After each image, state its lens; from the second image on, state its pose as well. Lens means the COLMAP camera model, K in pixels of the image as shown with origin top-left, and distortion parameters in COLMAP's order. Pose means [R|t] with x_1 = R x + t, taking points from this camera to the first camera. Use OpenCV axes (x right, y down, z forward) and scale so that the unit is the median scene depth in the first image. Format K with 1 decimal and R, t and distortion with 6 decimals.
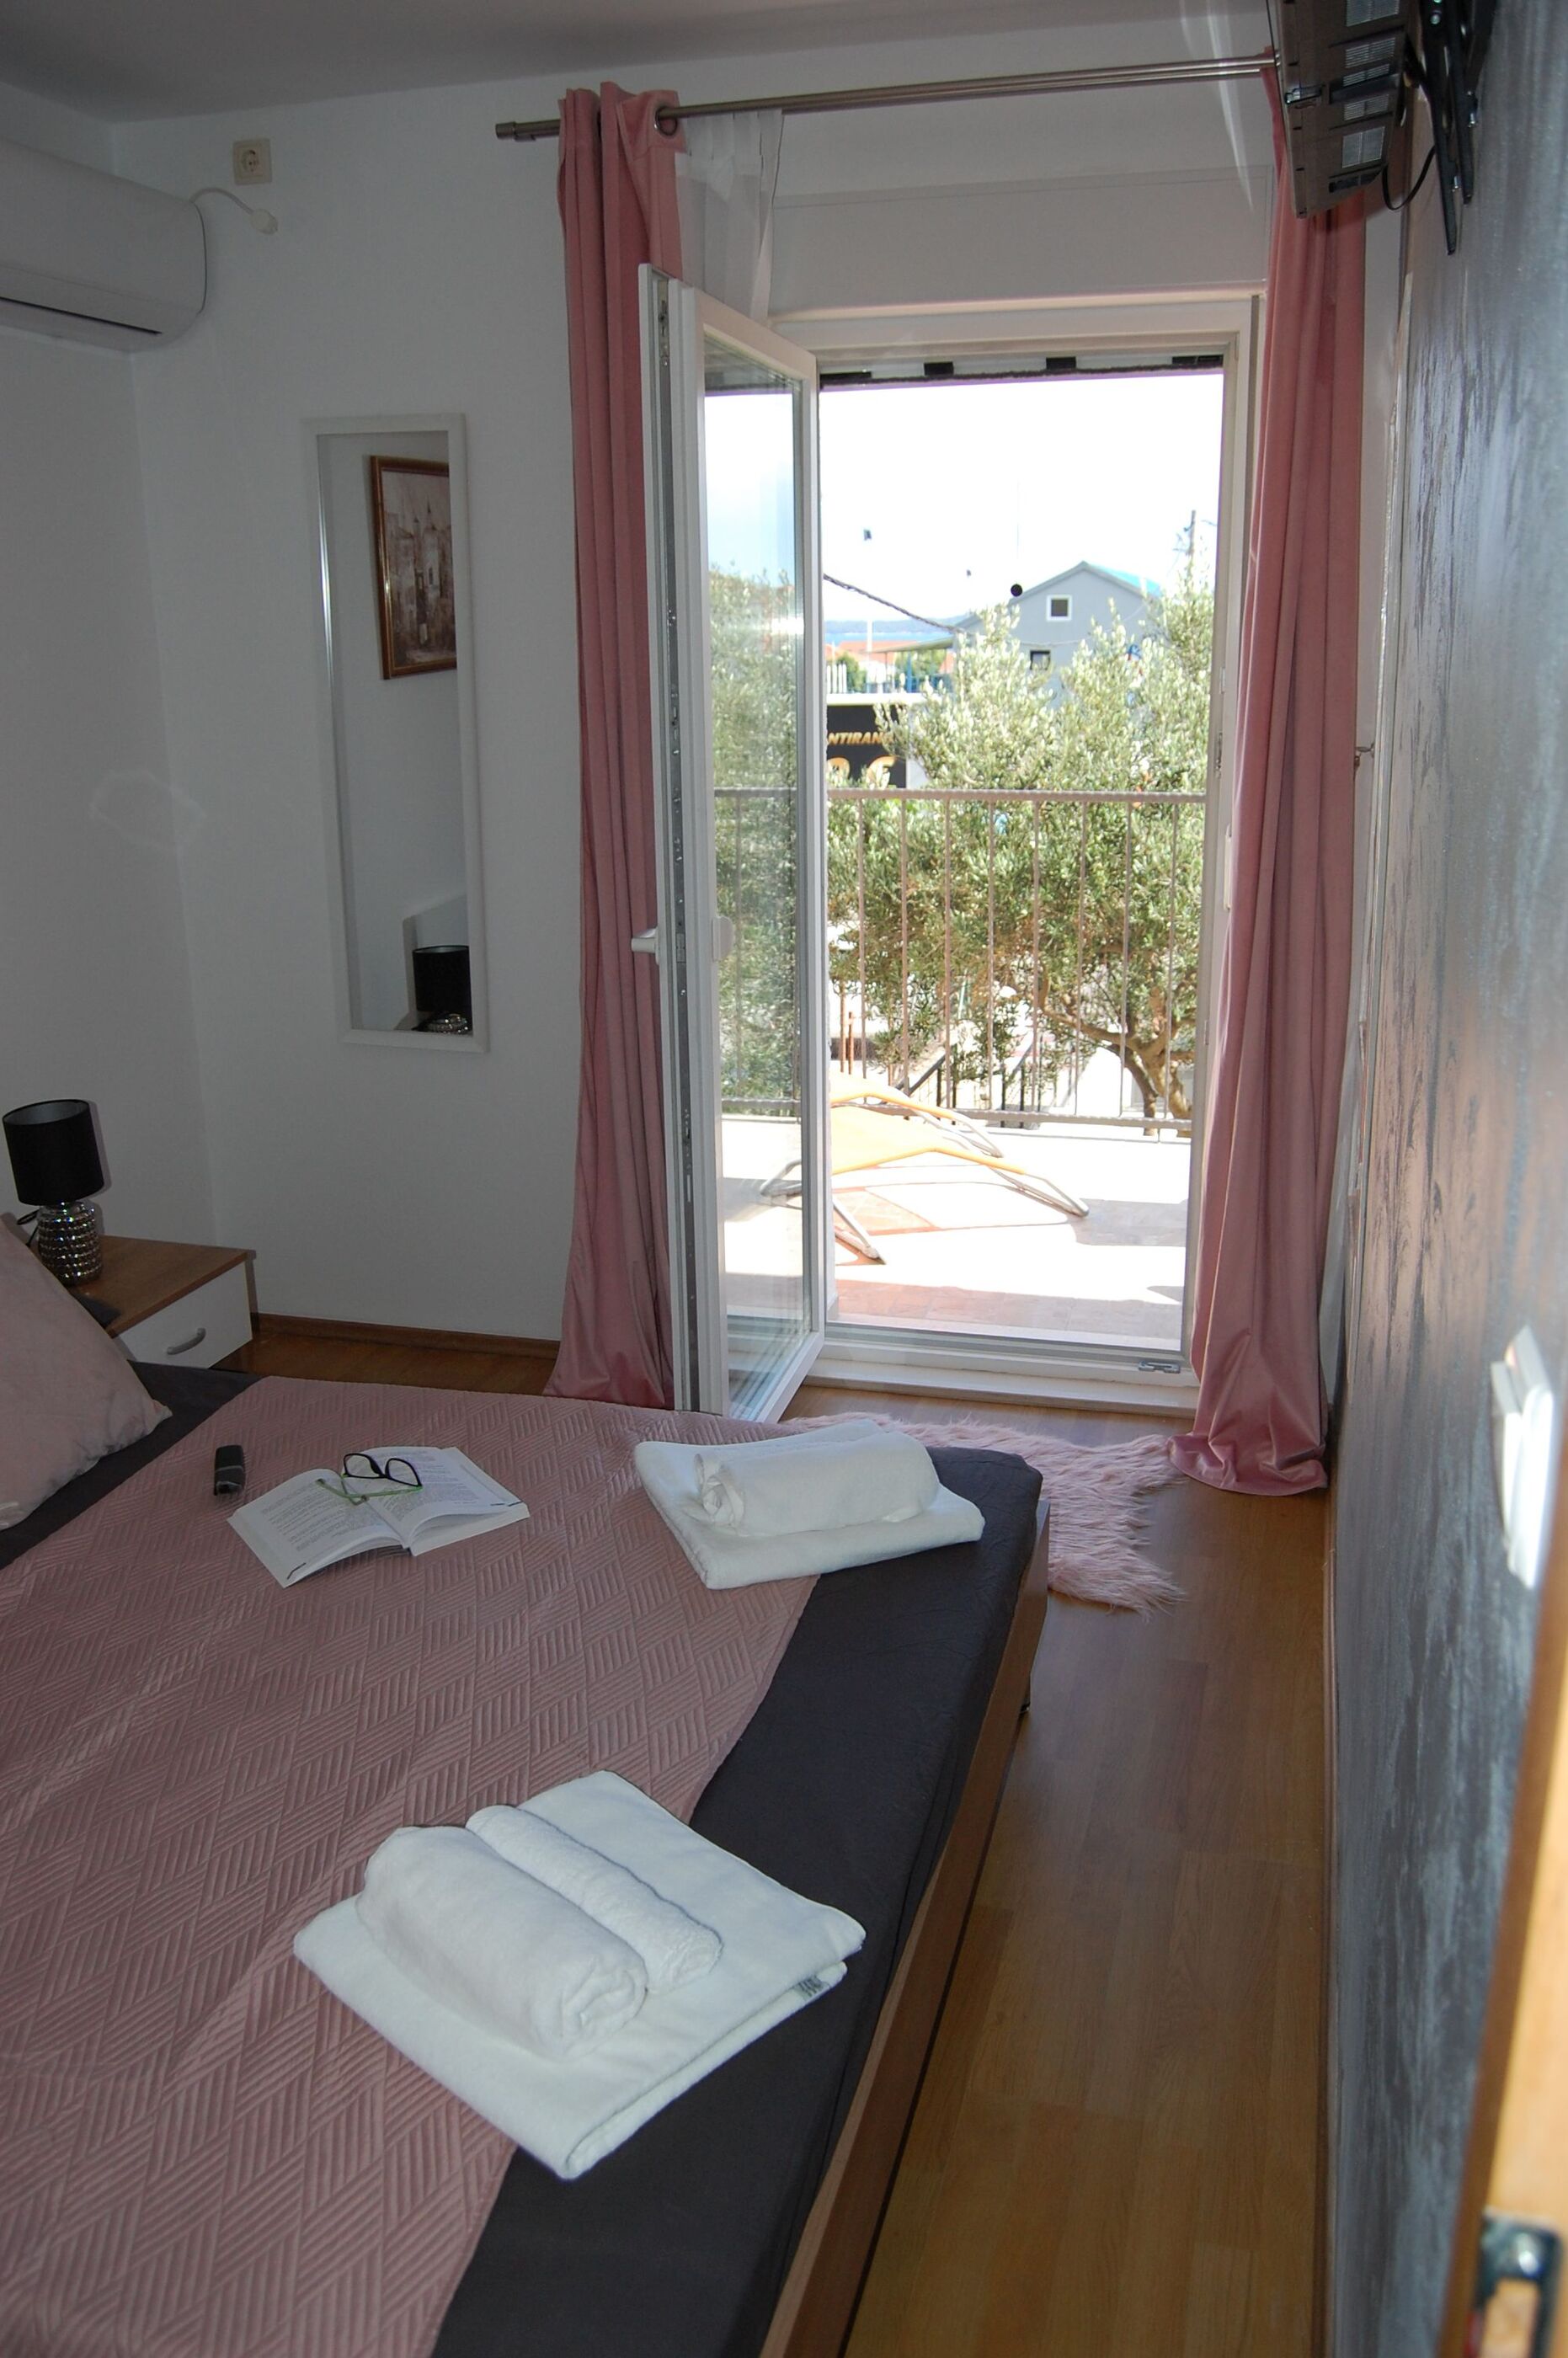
lens RADIAL K [[1857.4, 0, 792.8], [0, 1857.4, 1144.1], [0, 0, 1]] dist [-0.072215, 0.008691]
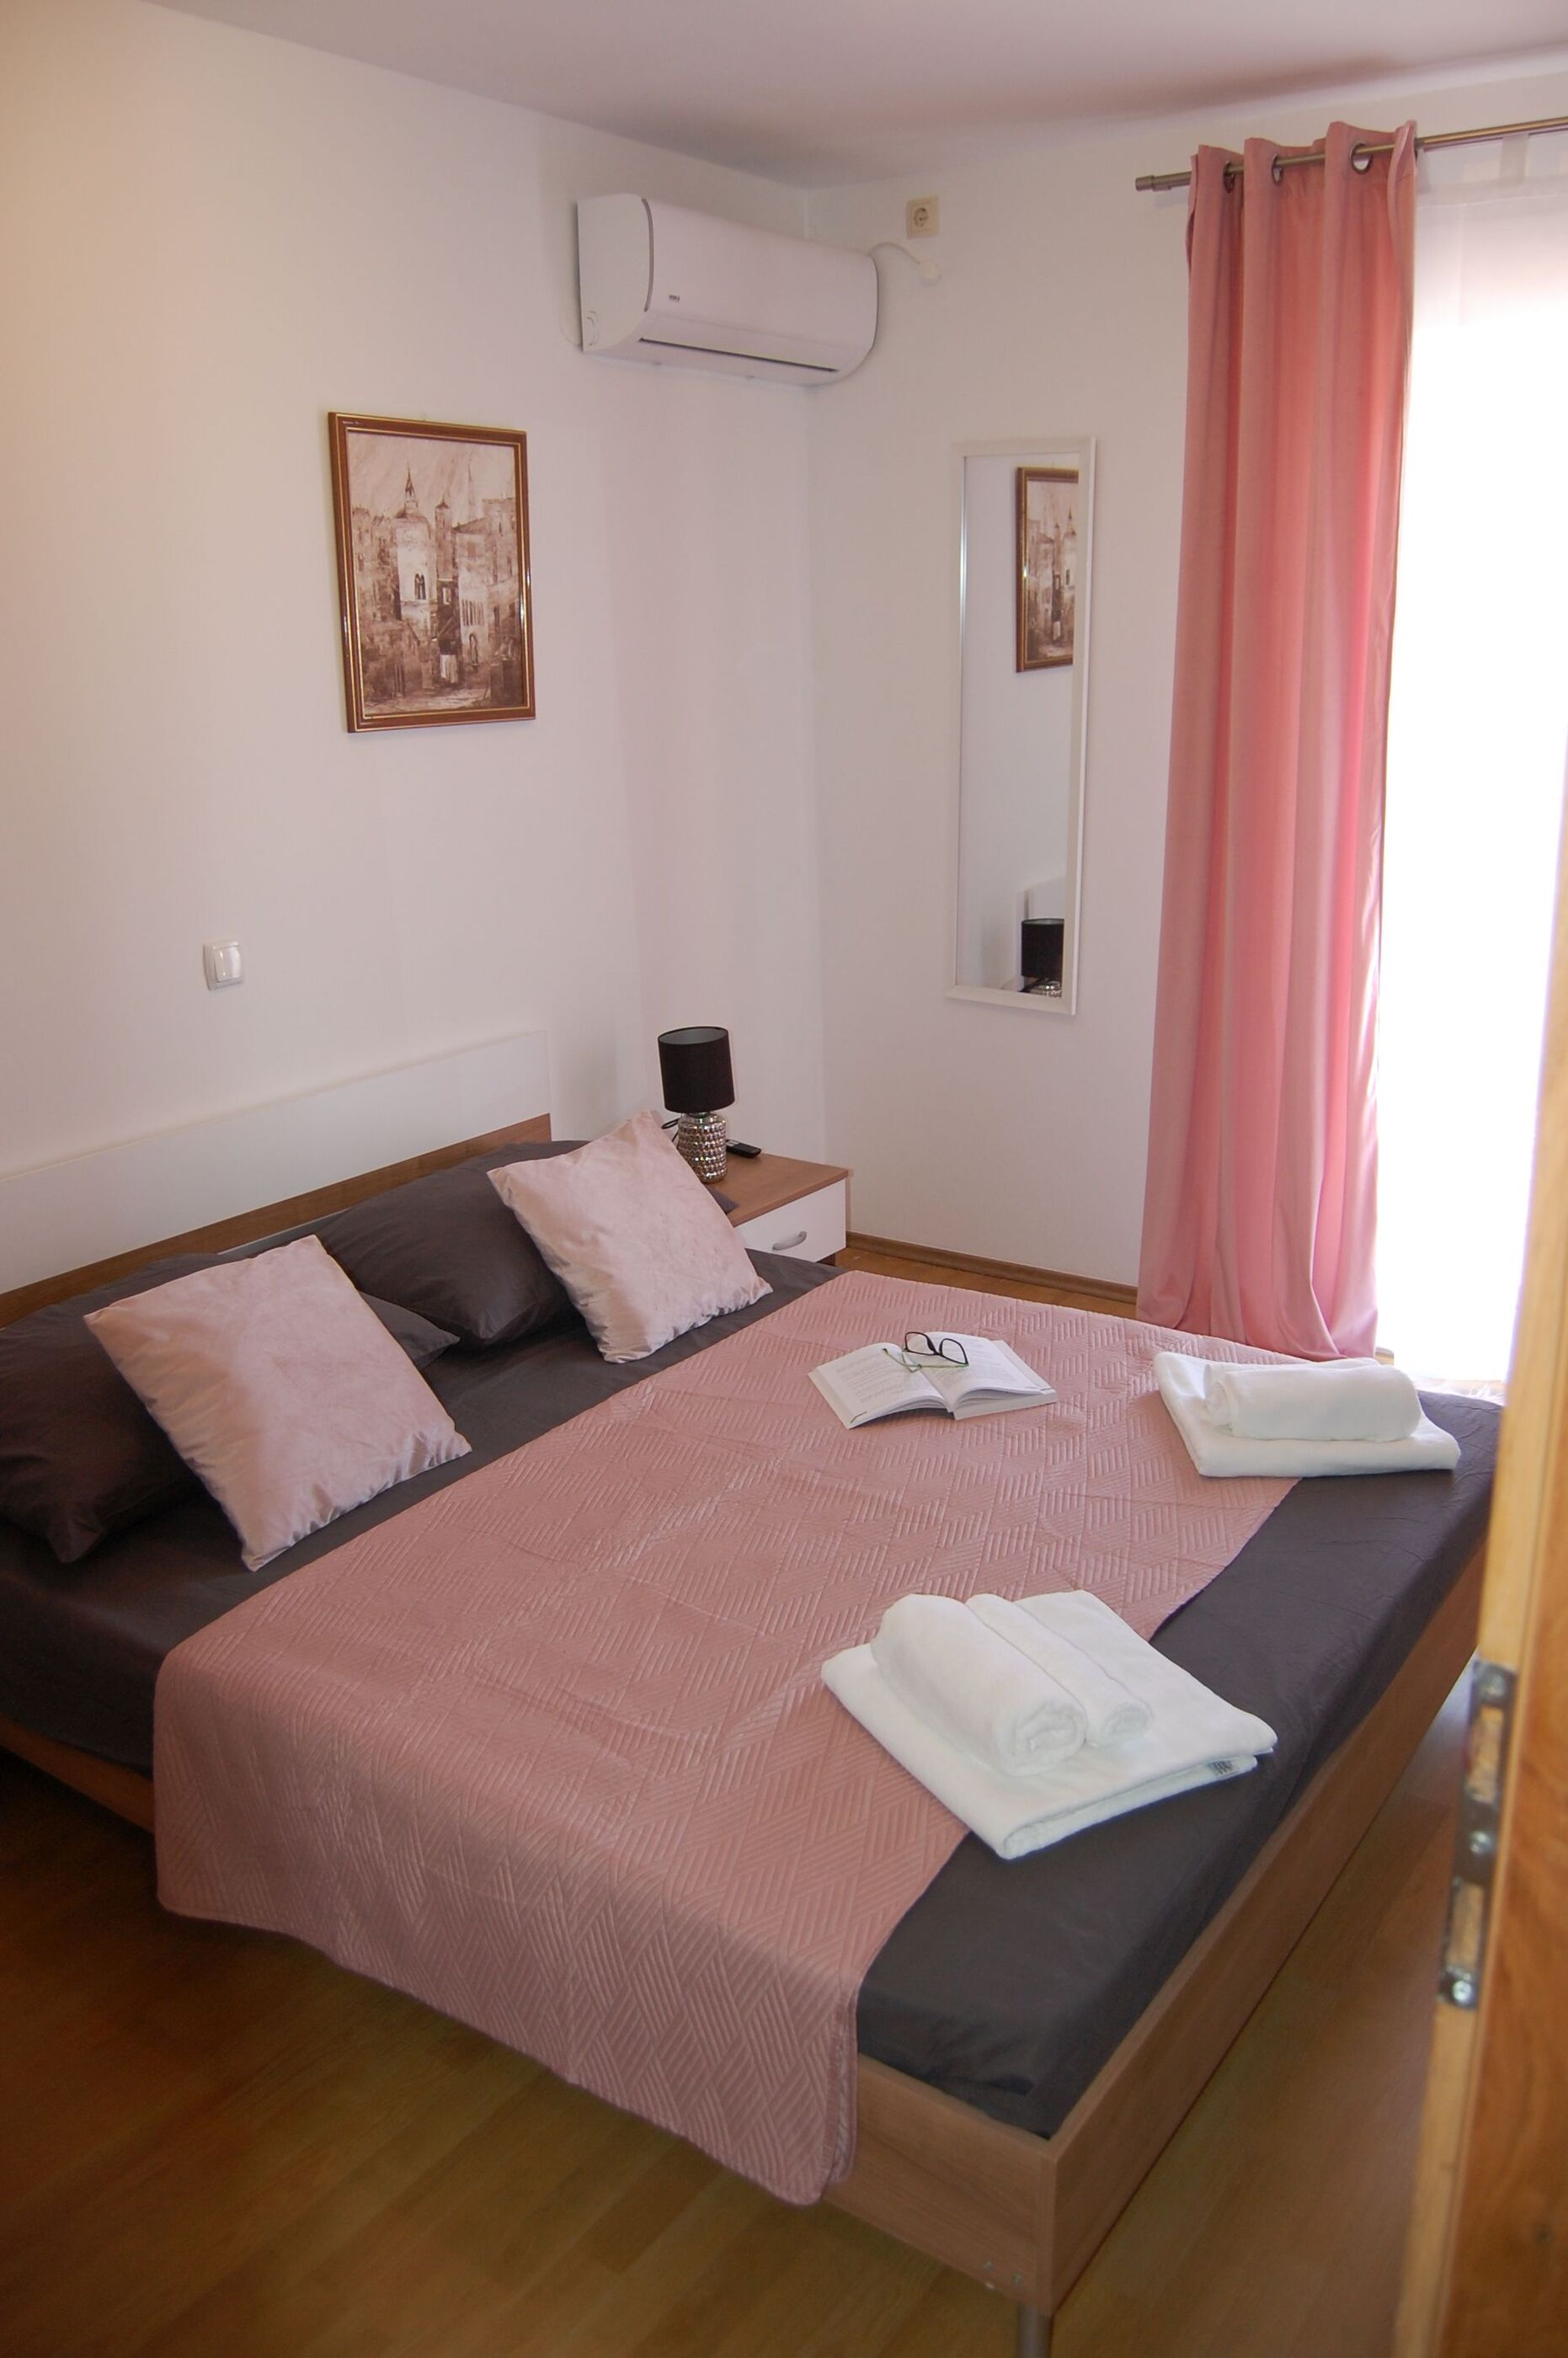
lens RADIAL K [[1857.4, 0, 792.8], [0, 1857.4, 1144.1], [0, 0, 1]] dist [-0.072215, 0.008691]
pose [[0.943479, 0.084883, -0.320380, 0.055950], [-0.083126, 0.996354, 0.019184, 0.029143], [0.320840, 0.008532, 0.947095, -0.145560]]
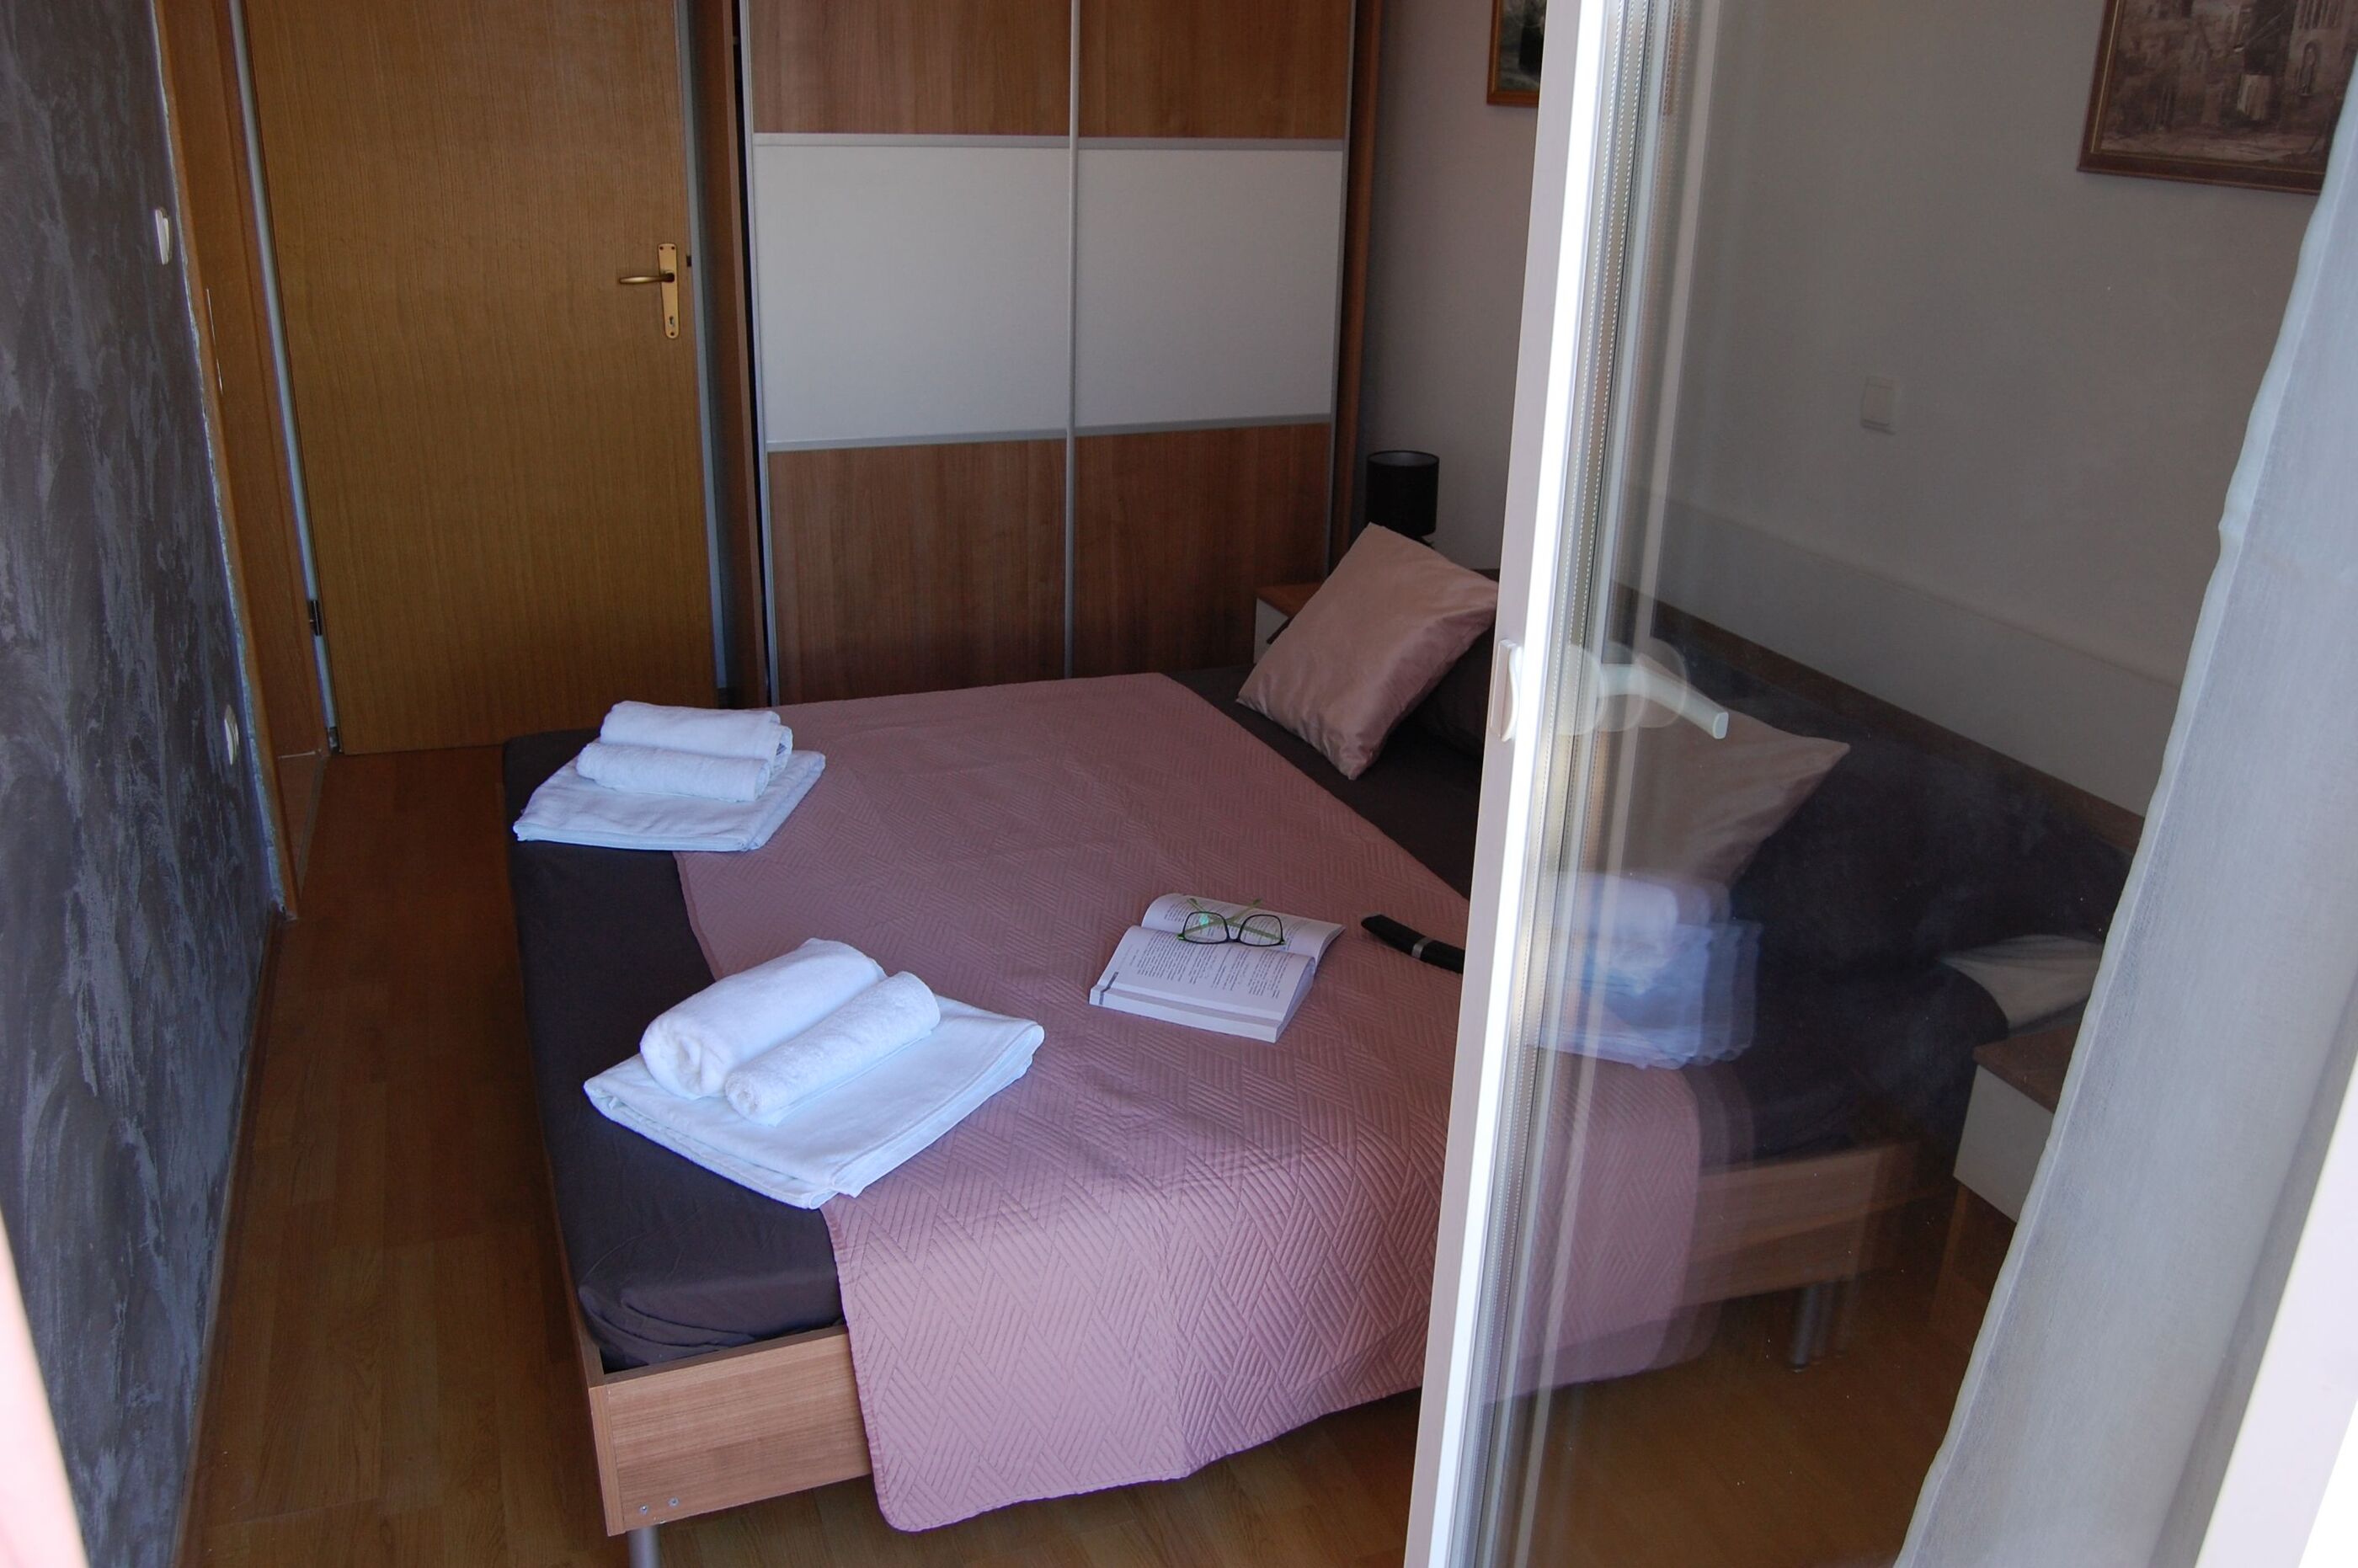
lens RADIAL K [[1857.4, 0, 1205.4], [0, 1857.4, 770.7], [0, 0, 1]] dist [-0.072215, 0.008691]
pose [[-0.798631, 0.205093, -0.565796, 0.297921], [-0.178543, 0.817072, 0.548193, -0.407907], [0.574727, 0.538823, -0.615921, 1.537398]]
